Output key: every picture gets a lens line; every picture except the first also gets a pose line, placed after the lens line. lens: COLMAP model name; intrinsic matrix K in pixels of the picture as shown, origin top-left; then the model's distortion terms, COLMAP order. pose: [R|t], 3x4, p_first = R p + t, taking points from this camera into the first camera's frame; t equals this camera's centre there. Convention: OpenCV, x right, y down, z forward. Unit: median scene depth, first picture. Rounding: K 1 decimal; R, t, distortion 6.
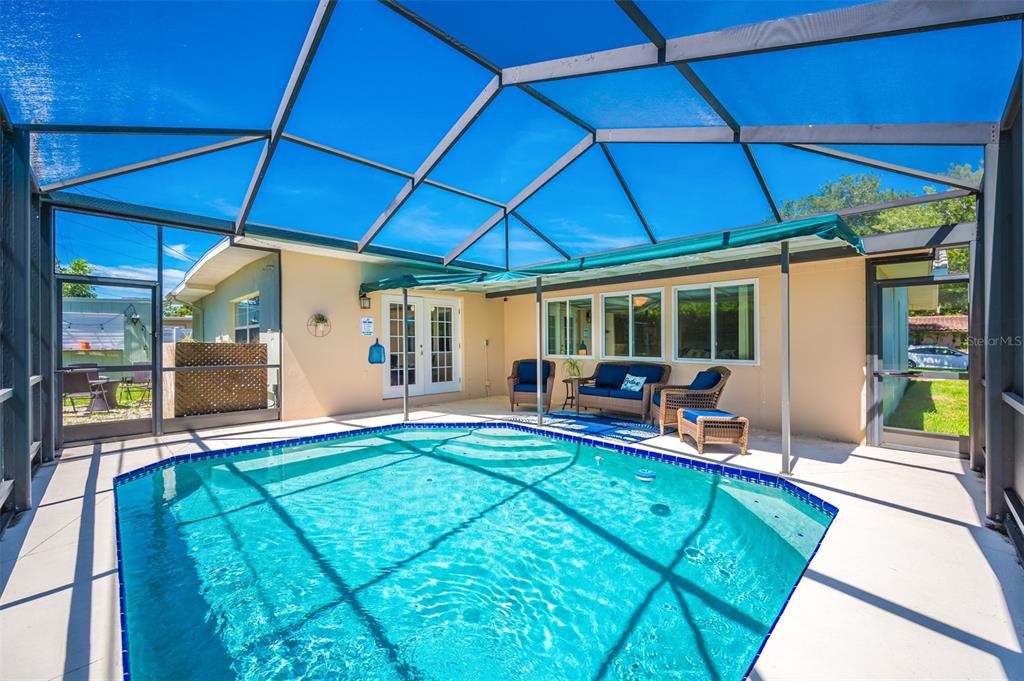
lens RADIAL K [[407.3, 0, 513.9], [0, 407.3, 340.7], [0, 0, 1]] dist [-0.002181, -0.000065]
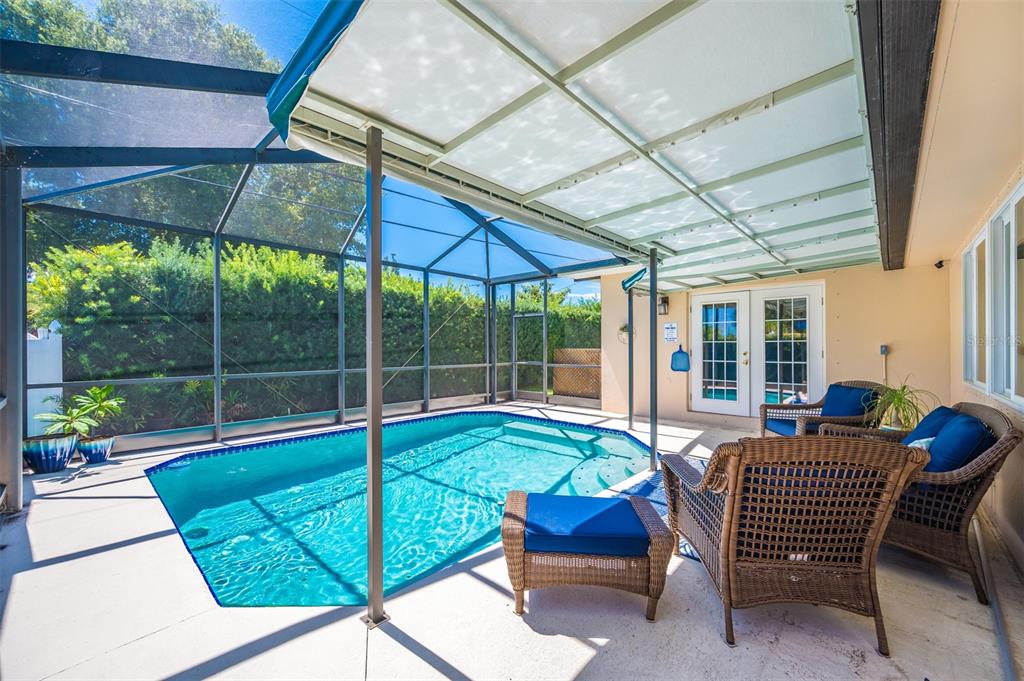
lens RADIAL K [[407.3, 0, 513.1], [0, 407.3, 347.0], [0, 0, 1]] dist [-0.002181, -0.000065]
pose [[0.033593, -0.006683, -0.999413, 0.589525], [0.005816, 0.999962, -0.006492, 0.003923], [0.999419, -0.005595, 0.033631, 0.583366]]
